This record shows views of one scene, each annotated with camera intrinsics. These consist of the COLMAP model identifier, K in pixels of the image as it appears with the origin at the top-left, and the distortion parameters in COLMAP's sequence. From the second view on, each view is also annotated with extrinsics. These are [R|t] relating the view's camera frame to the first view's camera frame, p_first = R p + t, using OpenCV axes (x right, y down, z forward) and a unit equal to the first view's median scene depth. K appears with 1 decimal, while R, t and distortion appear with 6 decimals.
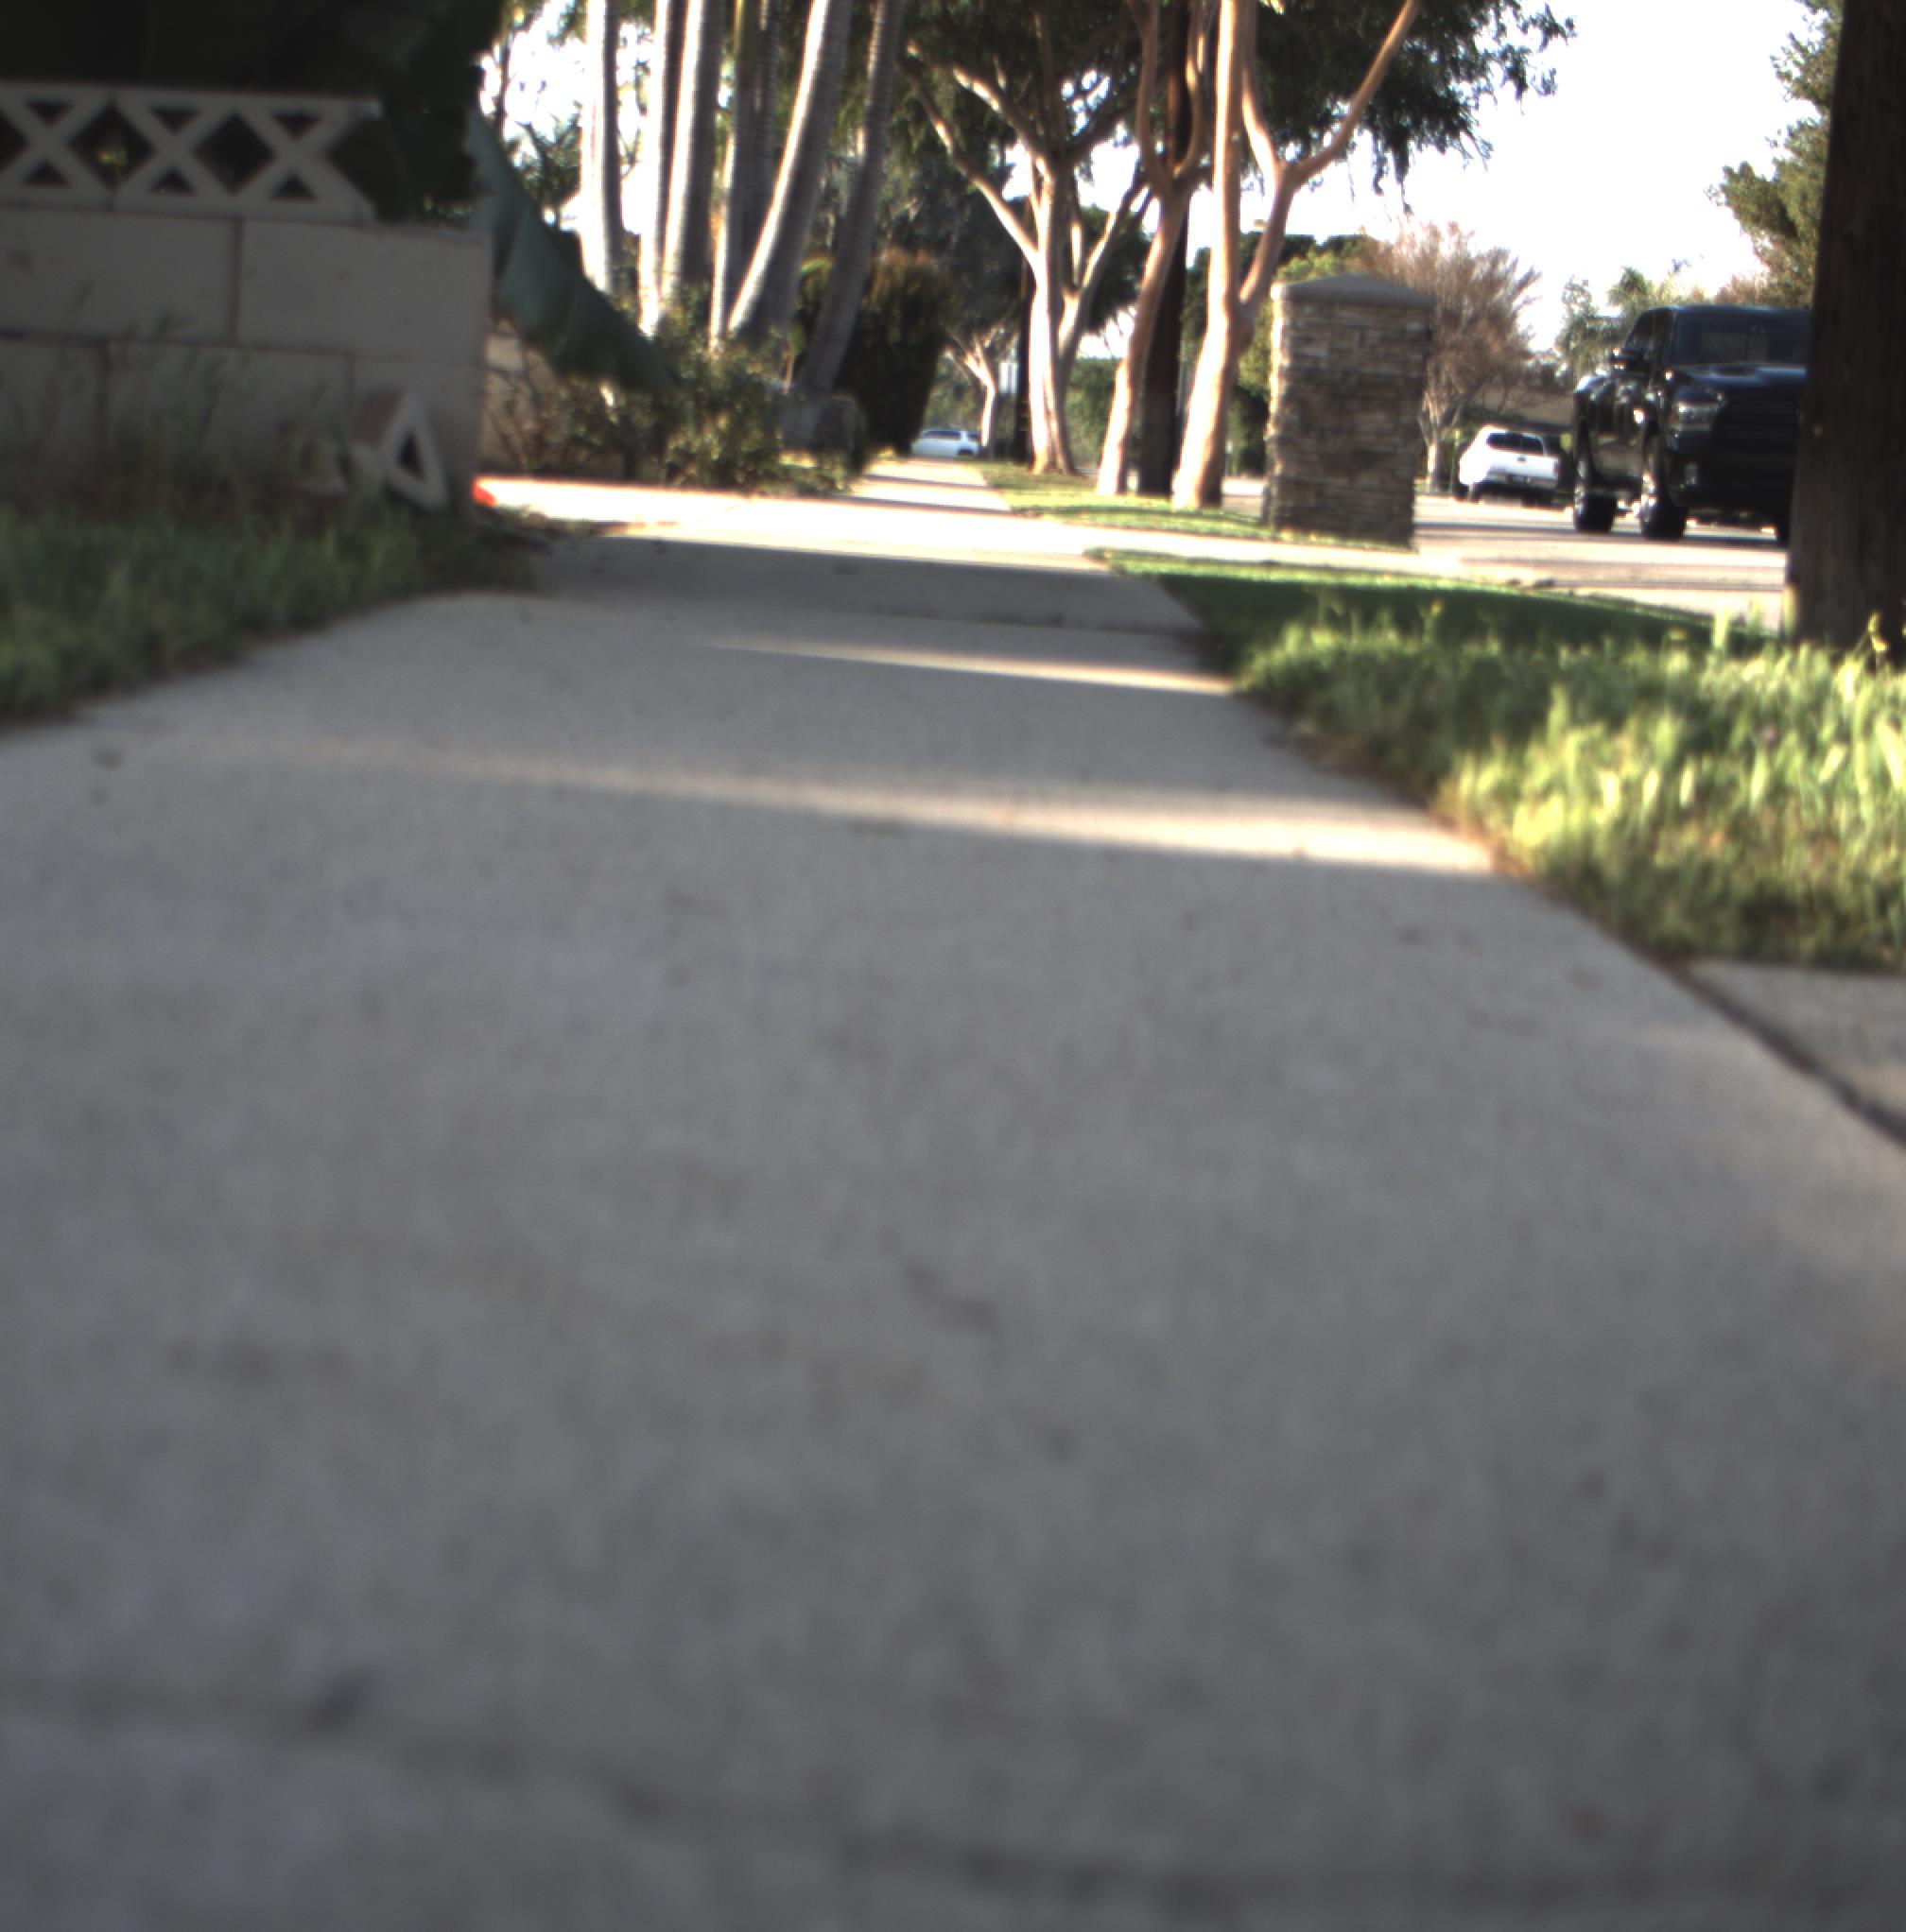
lens RADIAL K [[4479.3, 0, 793.6], [0, 4479.3, 967.9], [0, 0, 1]] dist [-0.126855, 0.855348]
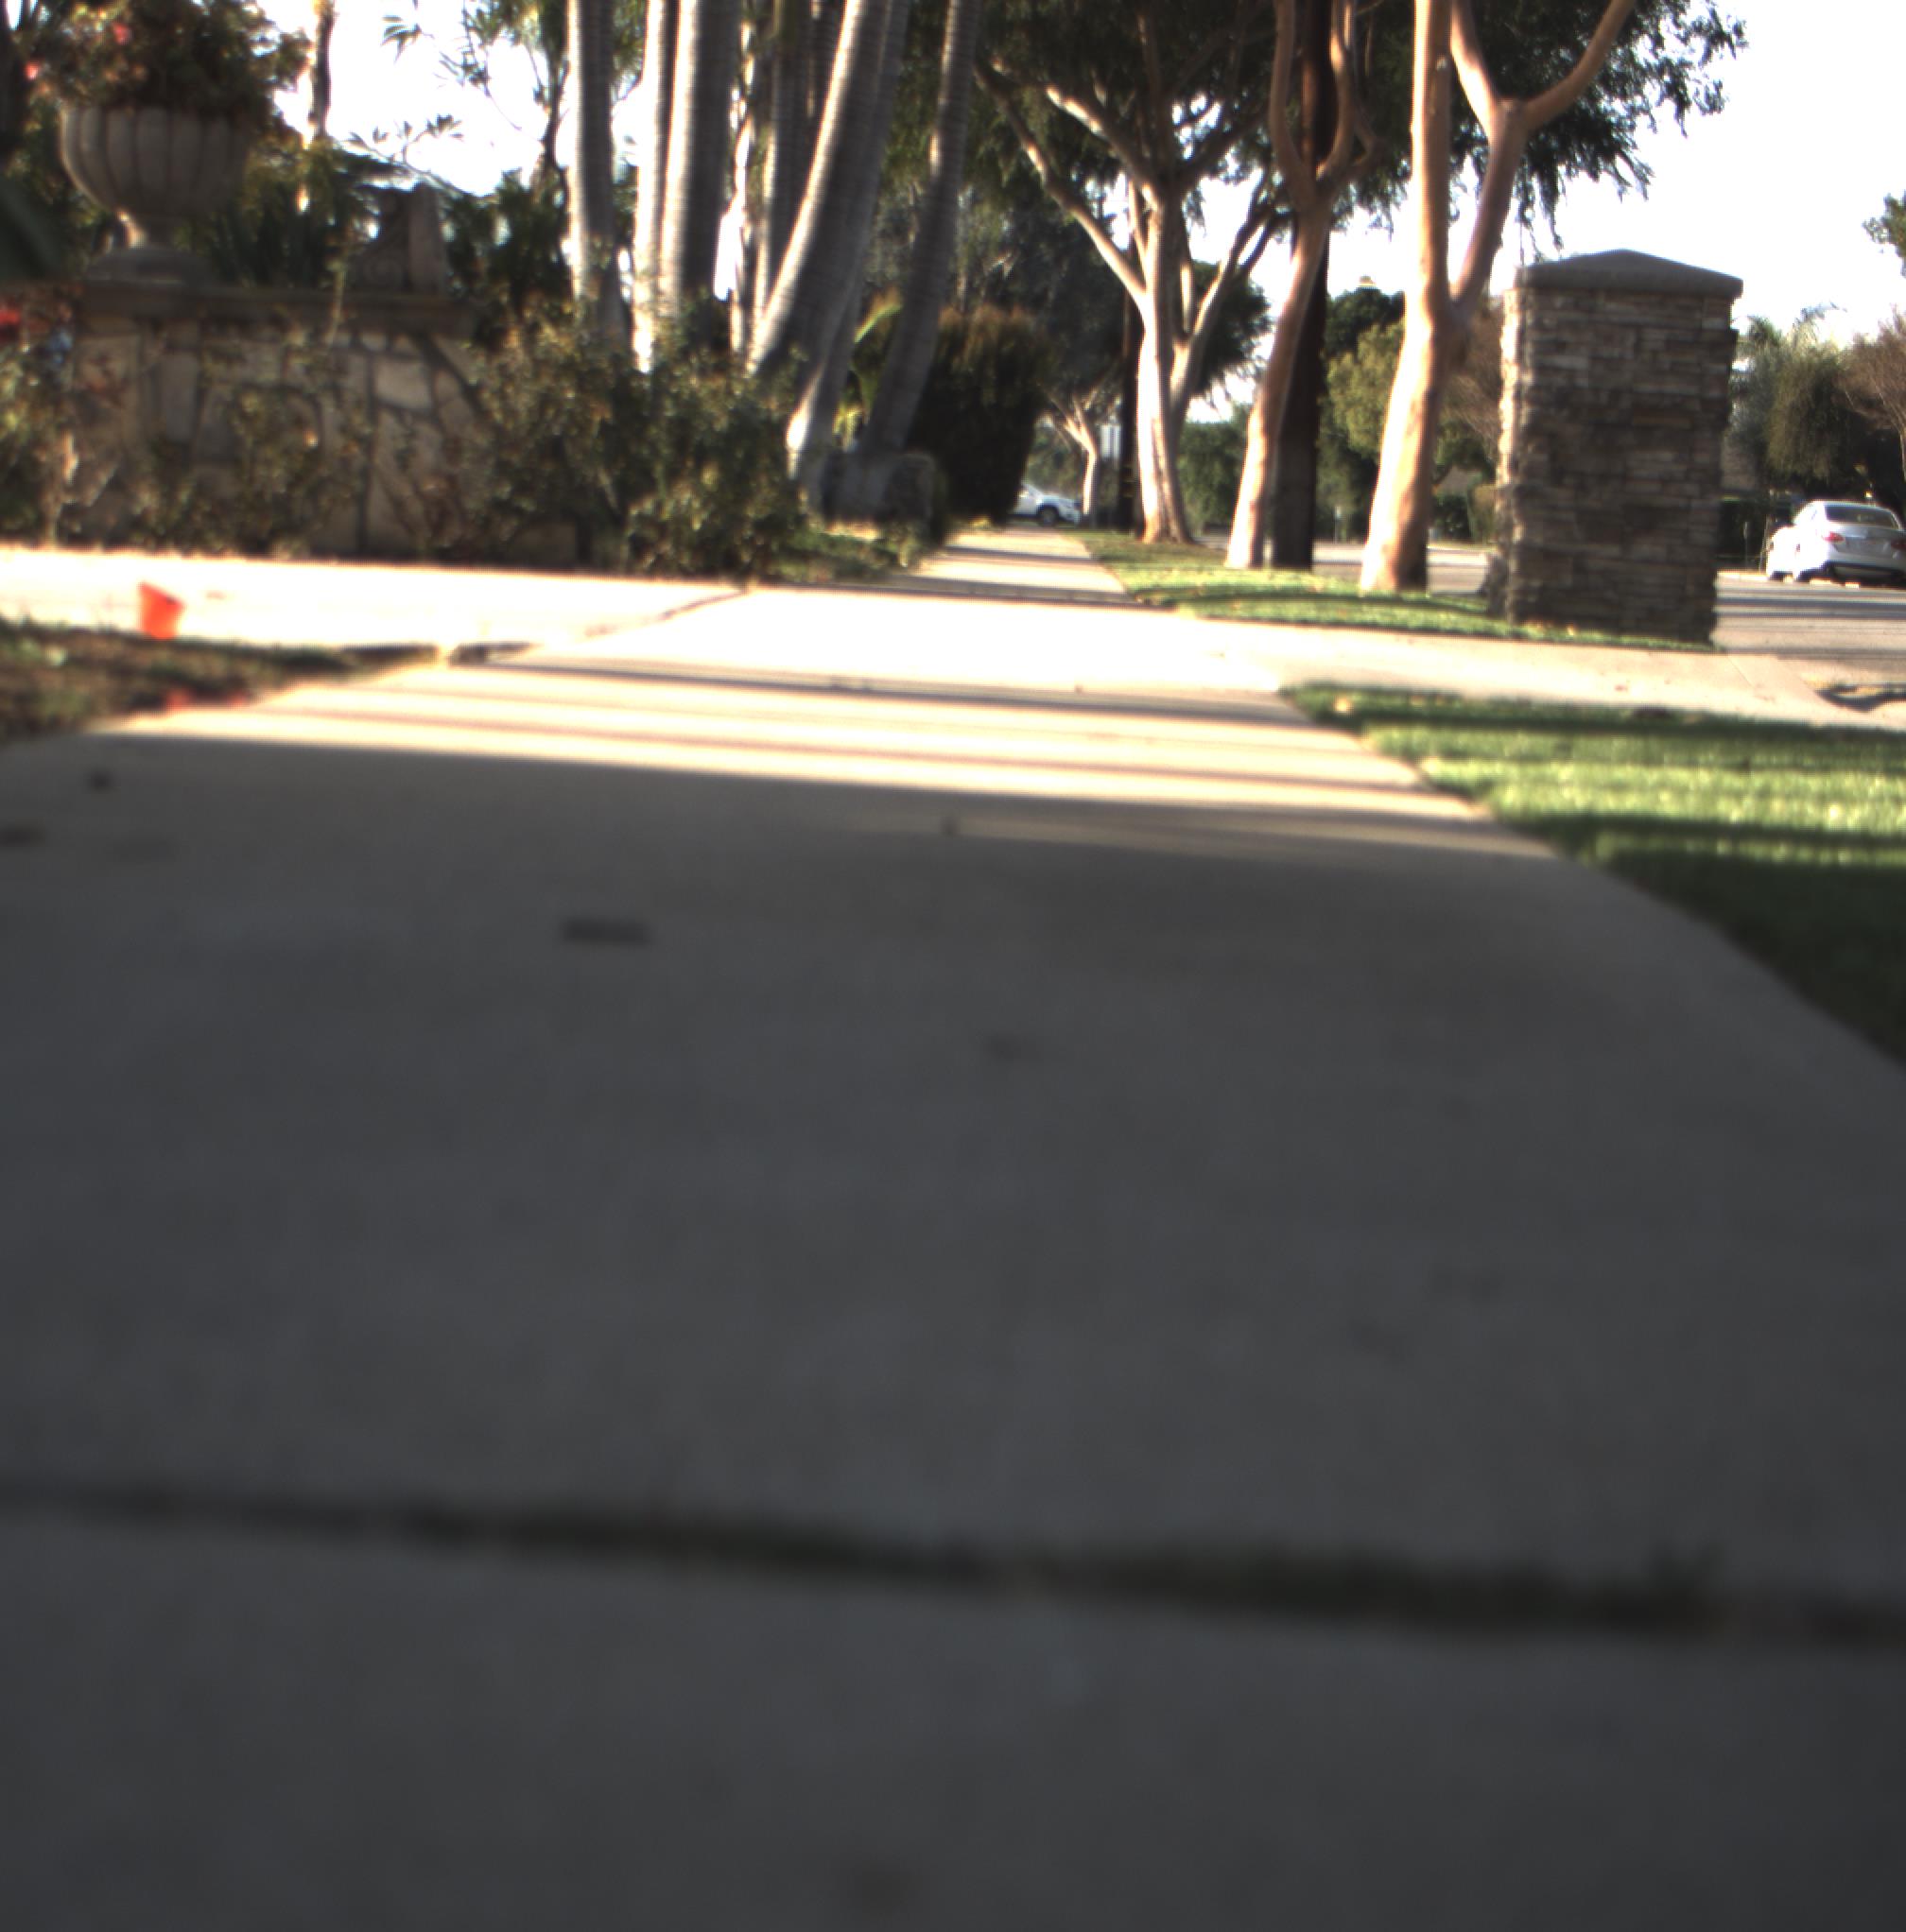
lens RADIAL K [[4478.6, 0, 798.4], [0, 4478.6, 965.6], [0, 0, 1]] dist [-0.124648, 0.843046]
pose [[0.999676, -0.011572, -0.022675, 0.004200], [0.011195, 0.999799, -0.016654, -0.011807], [0.022863, 0.016395, 0.999604, 0.105316]]
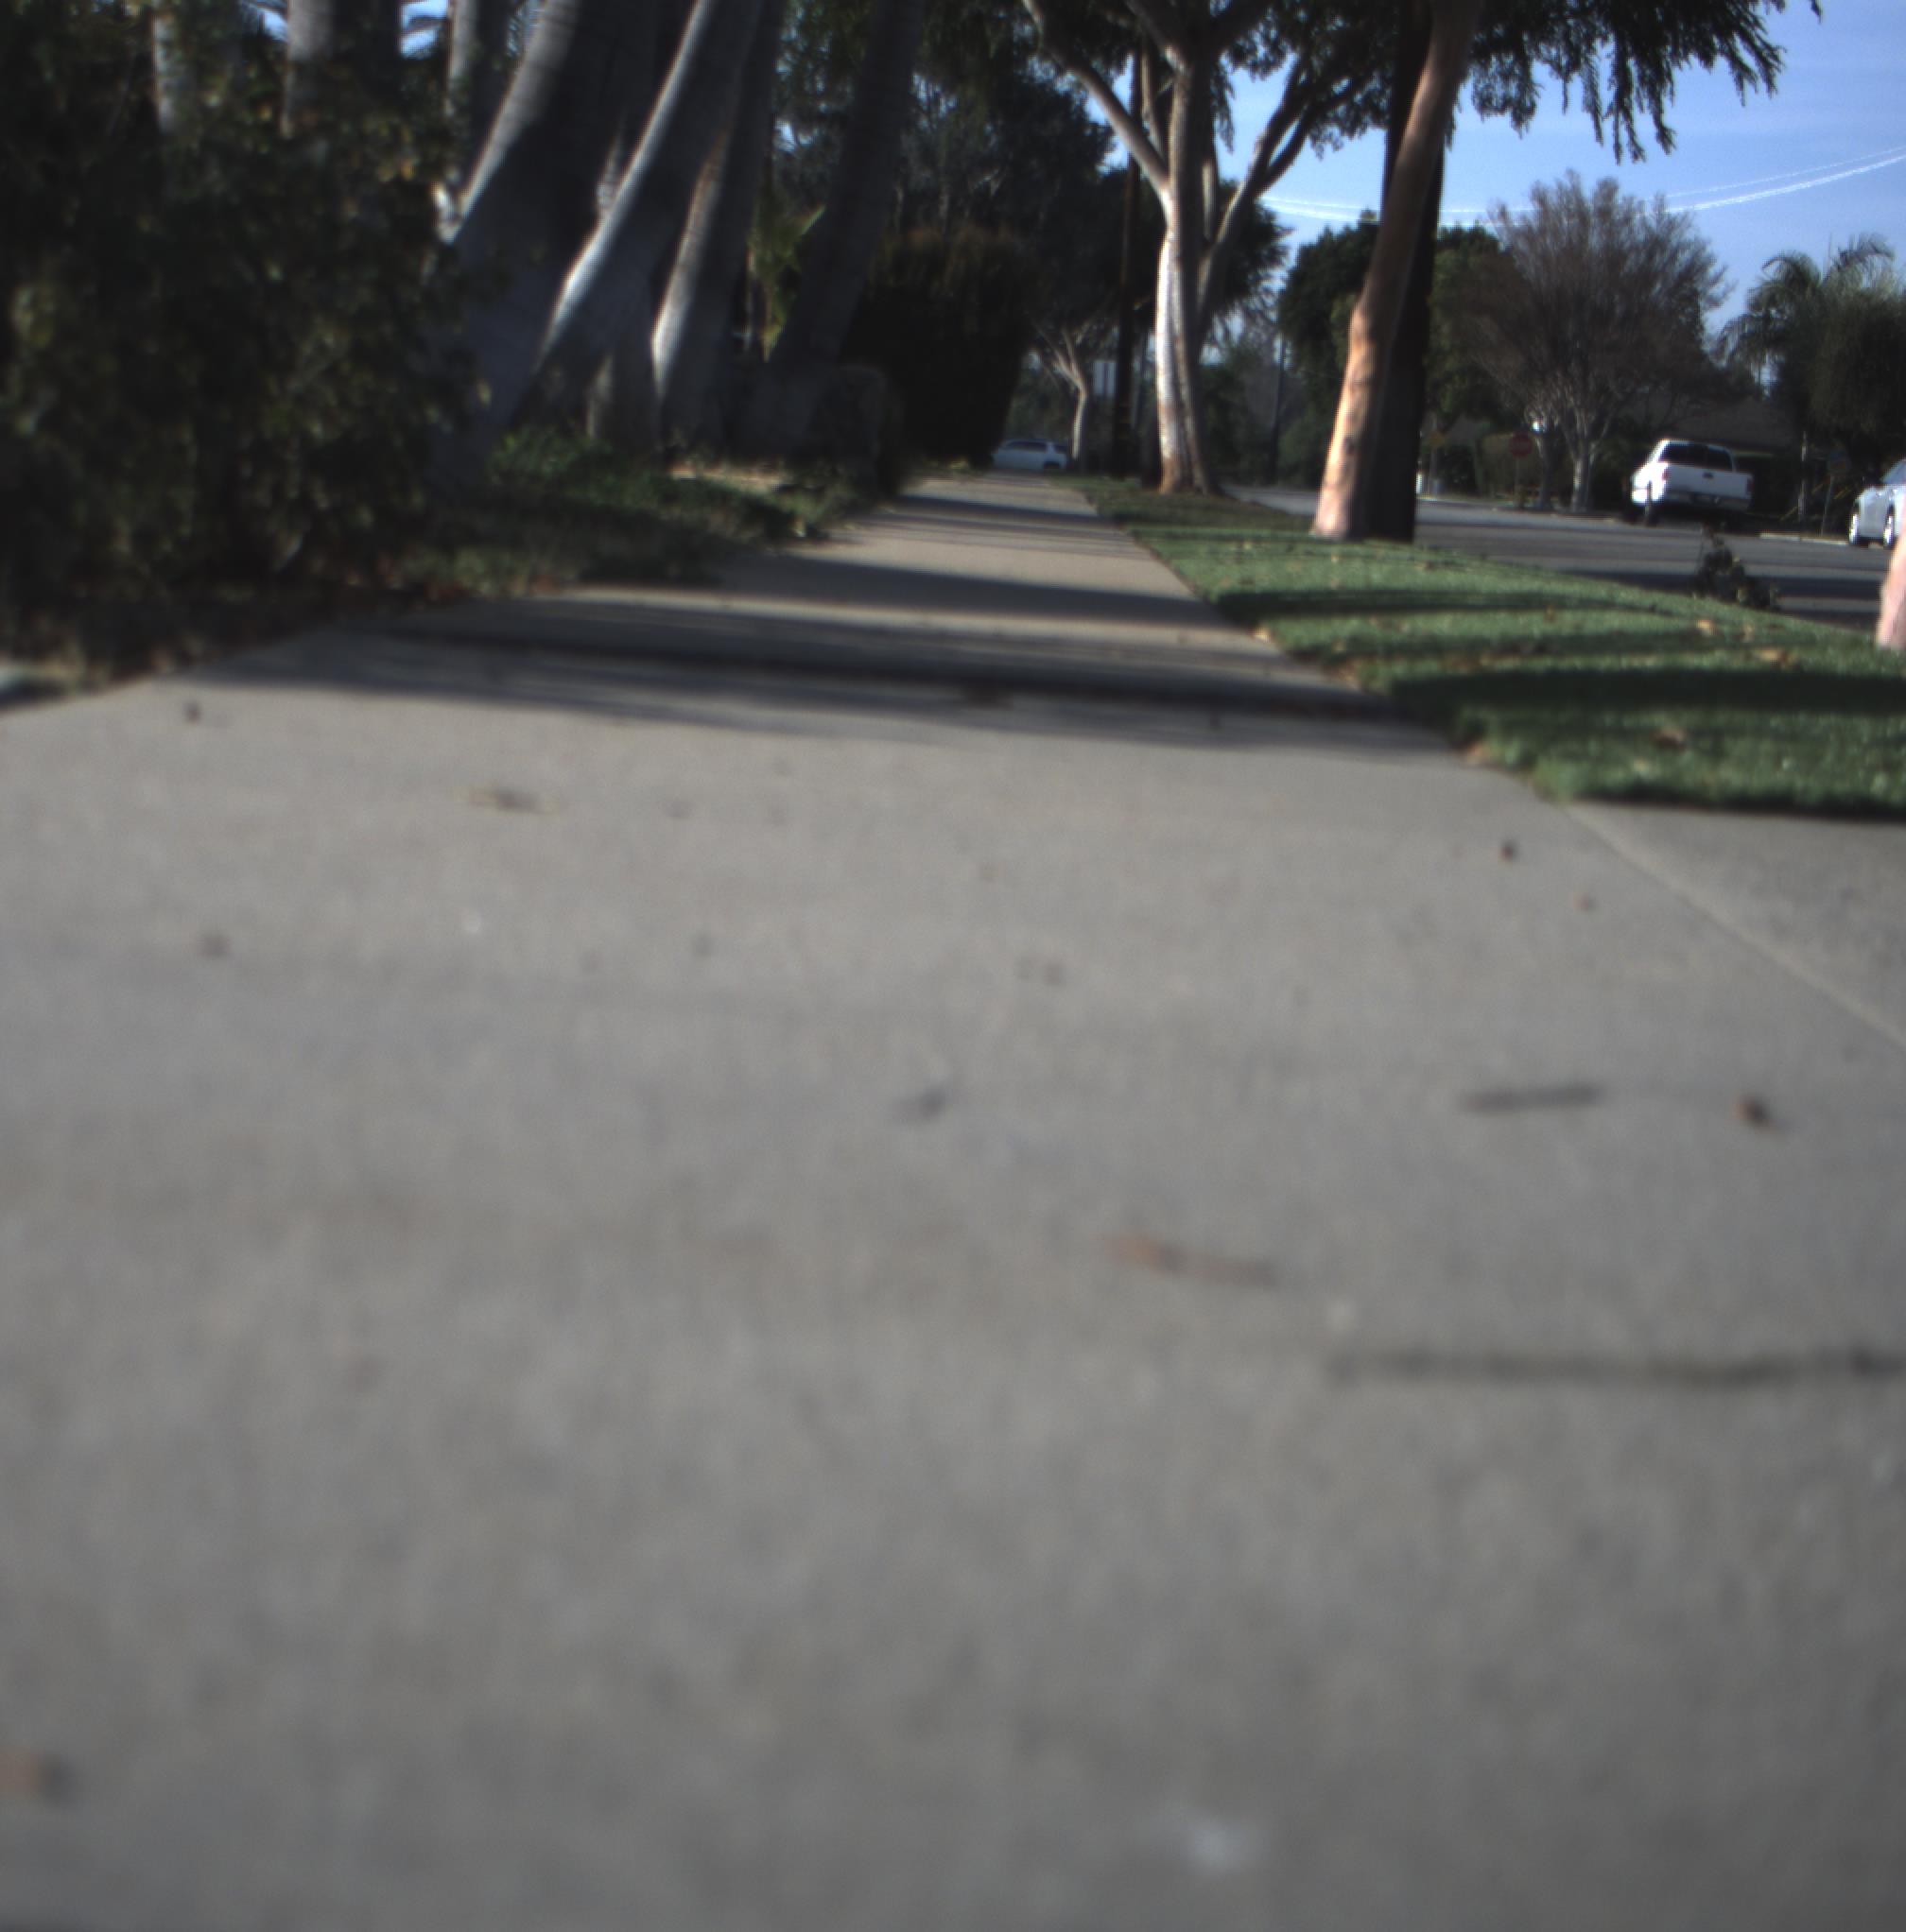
lens RADIAL K [[4476.3, 0, 786.2], [0, 4476.3, 963.3], [0, 0, 1]] dist [-0.122241, 0.748673]
pose [[0.999783, 0.006519, -0.019784, 0.008602], [-0.006592, 0.999972, -0.003630, -0.029731], [0.019760, 0.003759, 0.999798, 0.261220]]
